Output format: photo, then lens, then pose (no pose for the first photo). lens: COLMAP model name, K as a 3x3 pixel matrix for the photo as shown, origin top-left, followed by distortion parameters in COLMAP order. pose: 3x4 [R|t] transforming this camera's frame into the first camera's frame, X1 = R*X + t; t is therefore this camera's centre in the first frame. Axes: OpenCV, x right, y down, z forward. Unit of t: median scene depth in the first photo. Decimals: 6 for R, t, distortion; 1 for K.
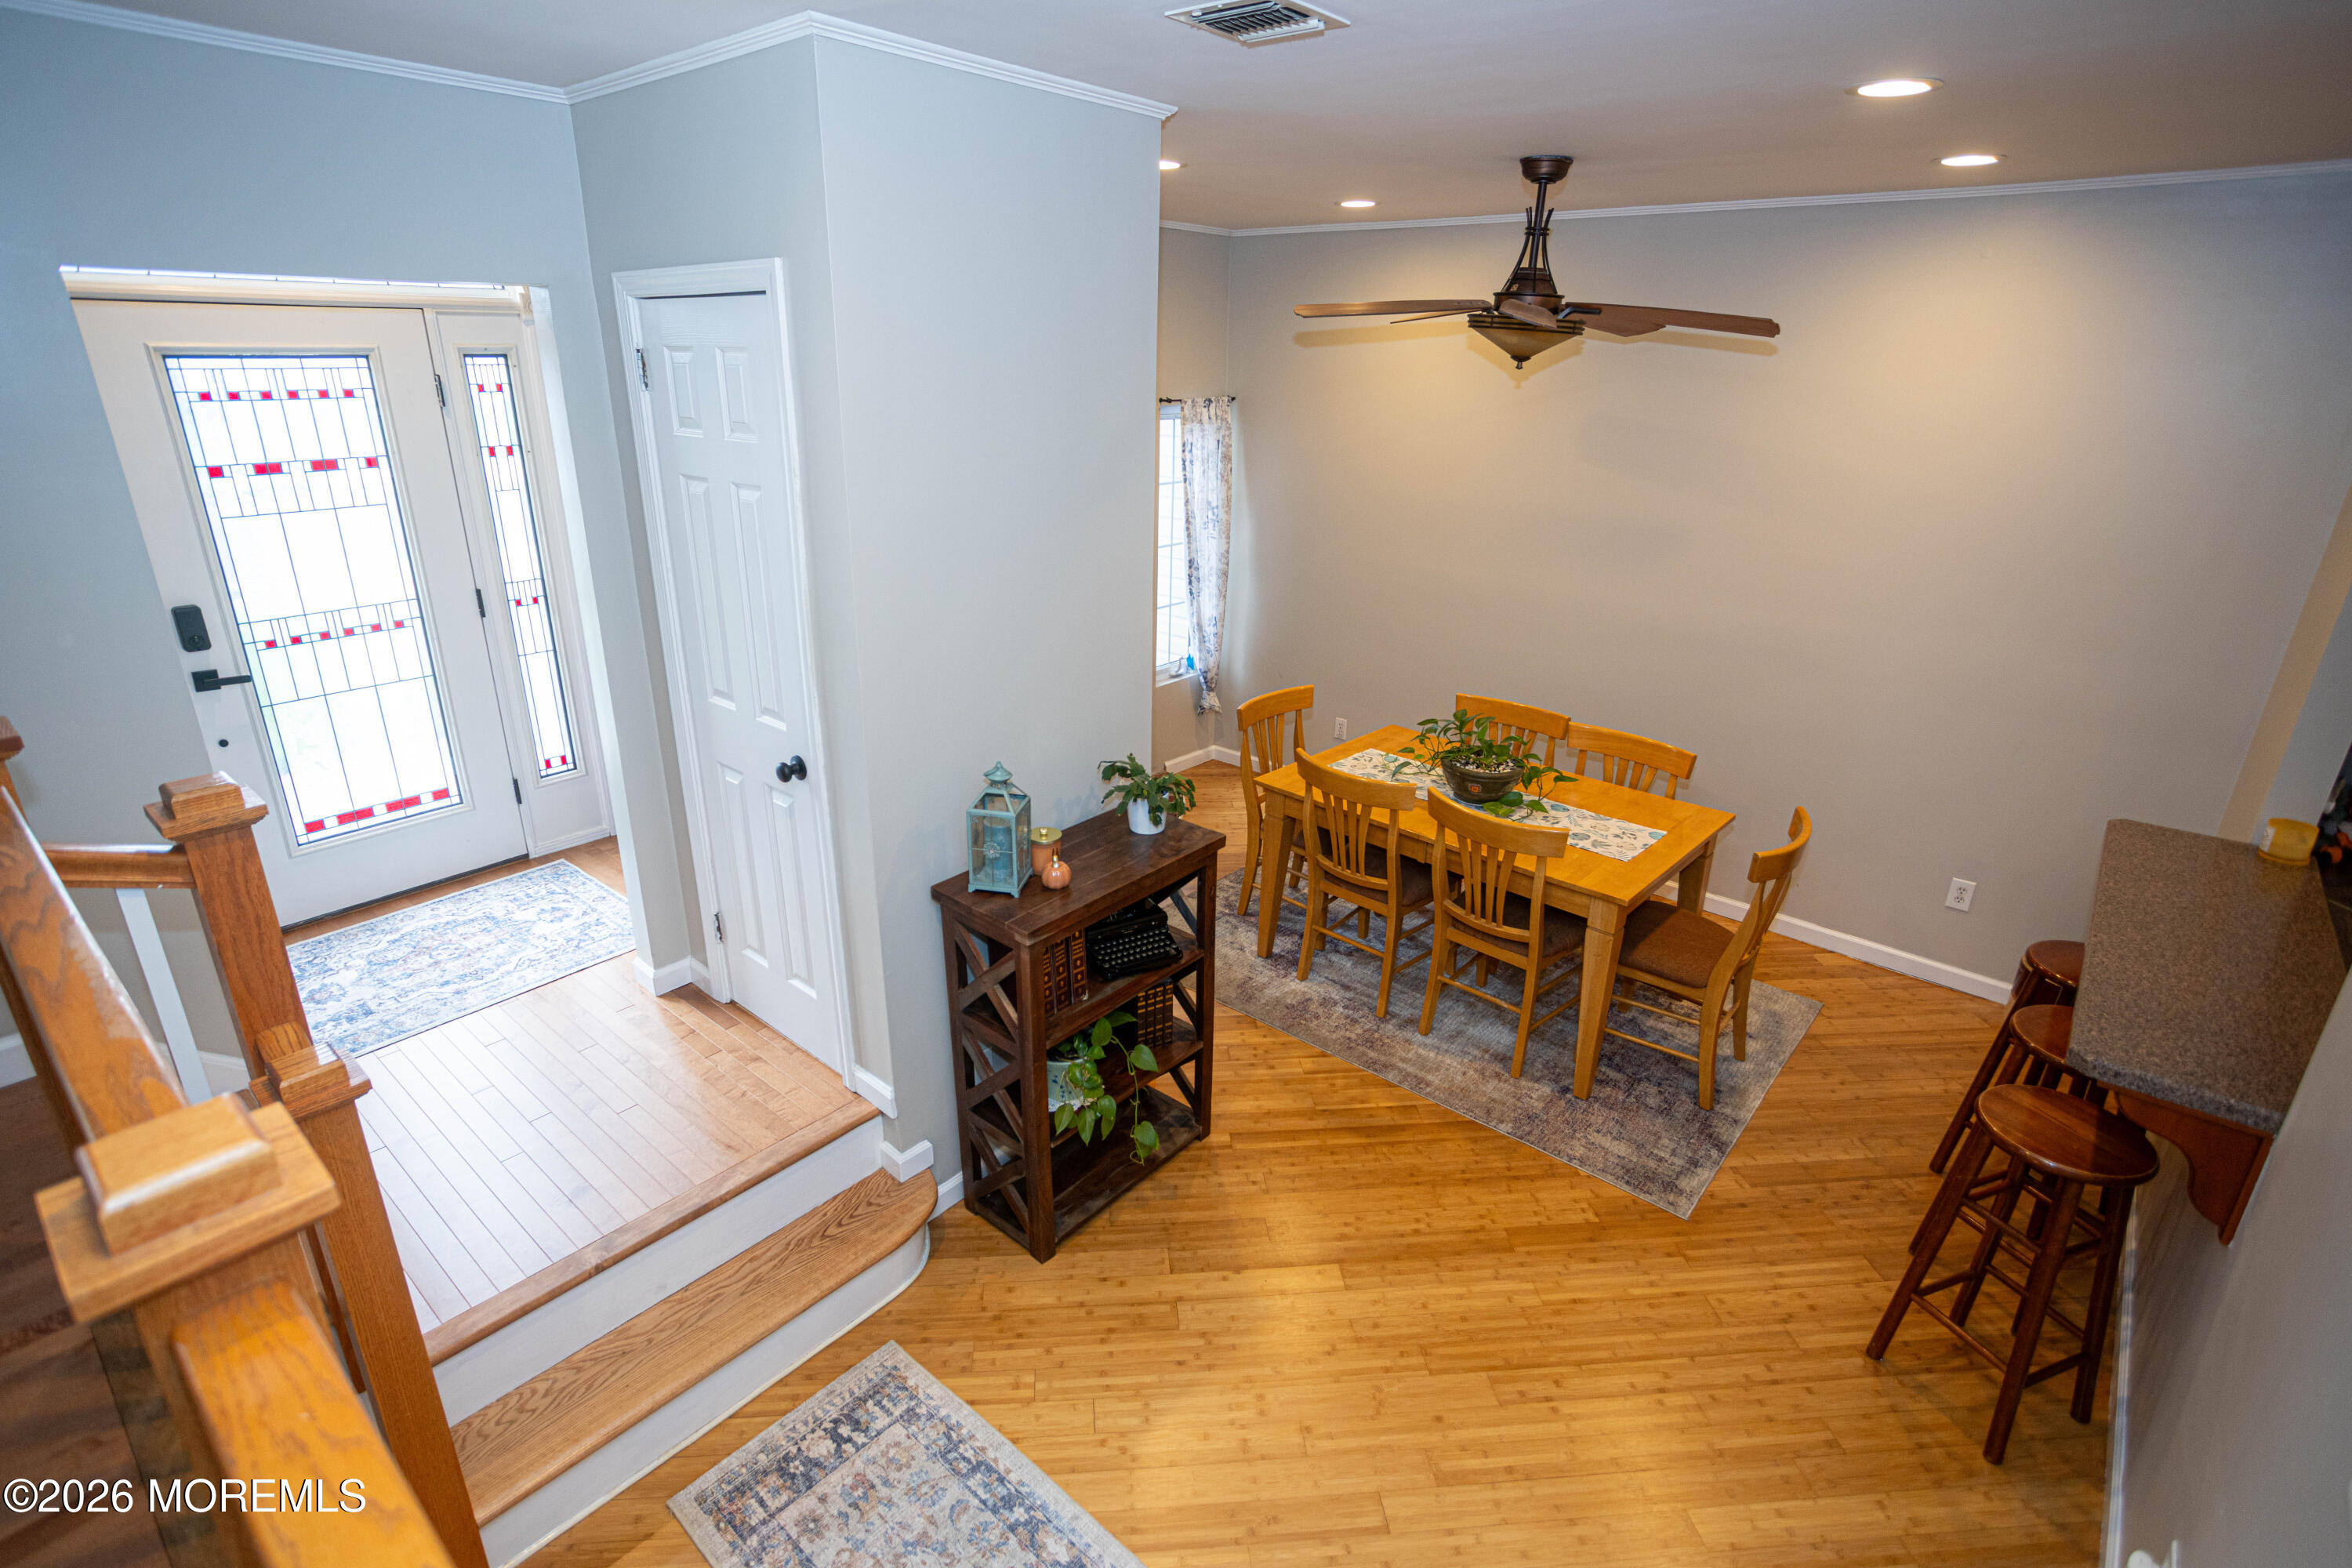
lens RADIAL K [[1148.0, 0, 1166.3], [0, 1148.0, 745.9], [0, 0, 1]] dist [-0.040980, 0.019676]
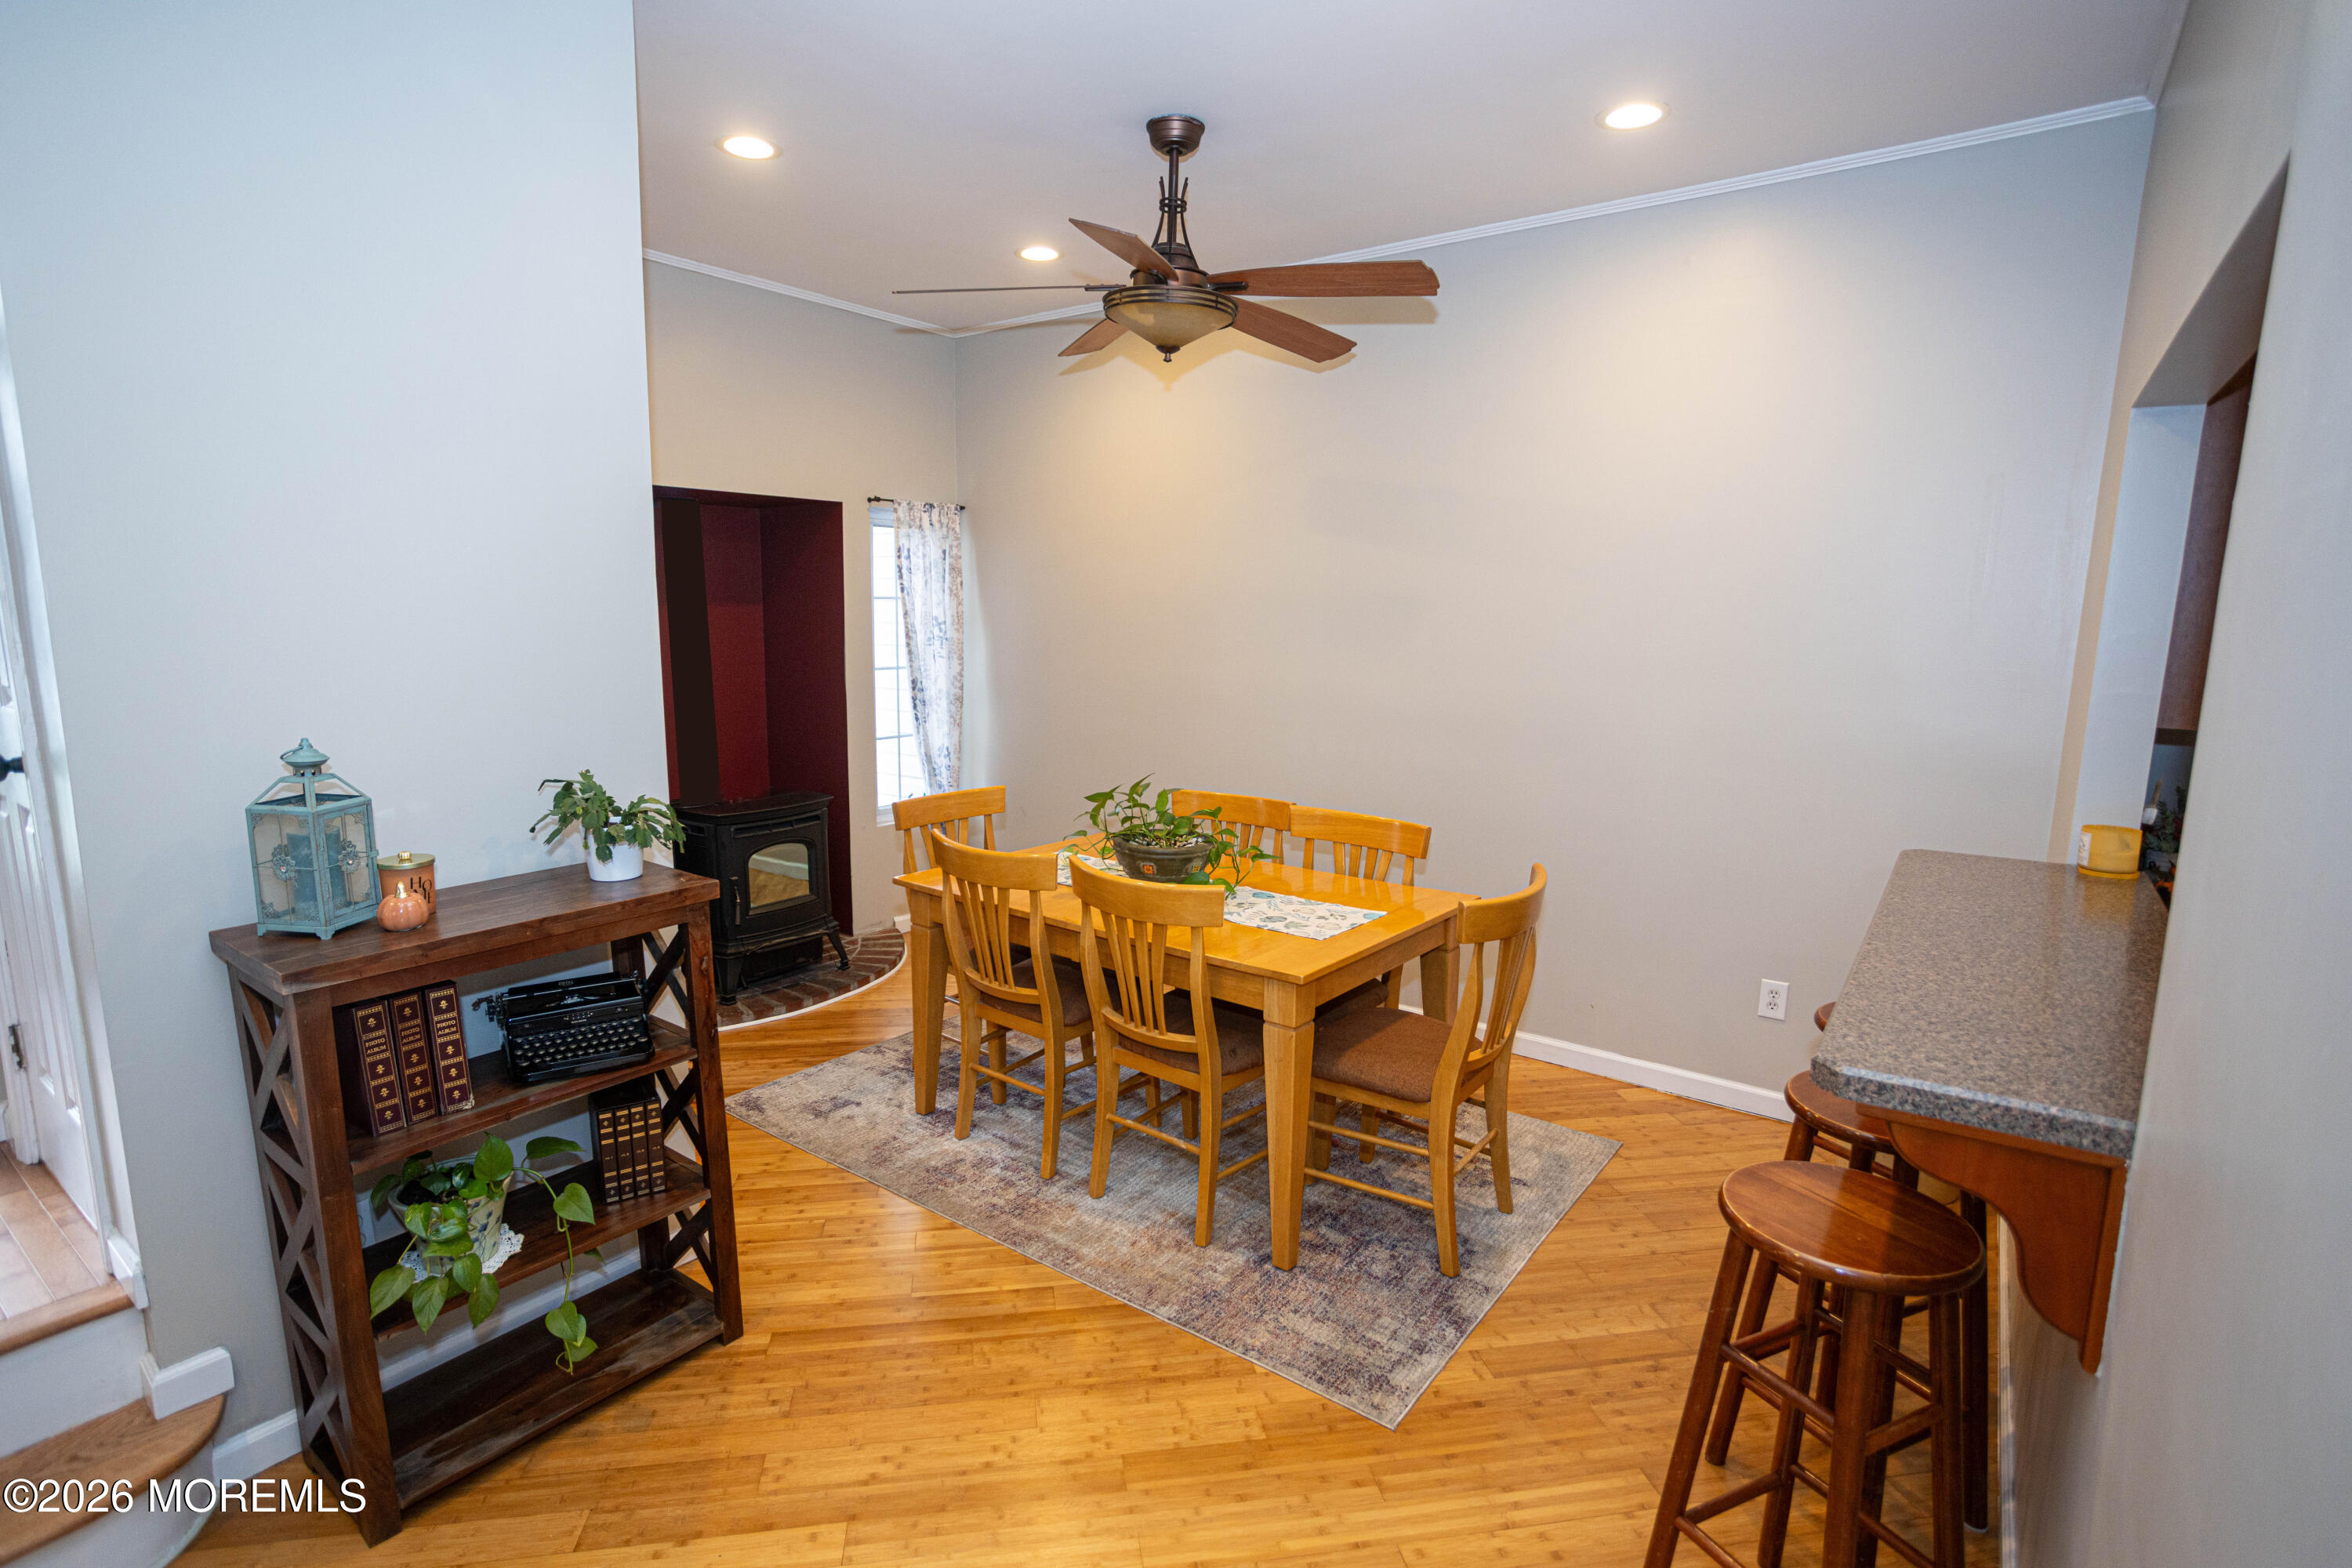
lens RADIAL K [[1148.0, 0, 1152.4], [0, 1148.0, 771.2], [0, 0, 1]] dist [-0.040980, 0.019676]
pose [[0.997644, -0.017766, 0.066262, 0.247687], [0.030094, 0.981324, -0.189992, 0.137307], [-0.061649, 0.191538, 0.979547, 0.232557]]
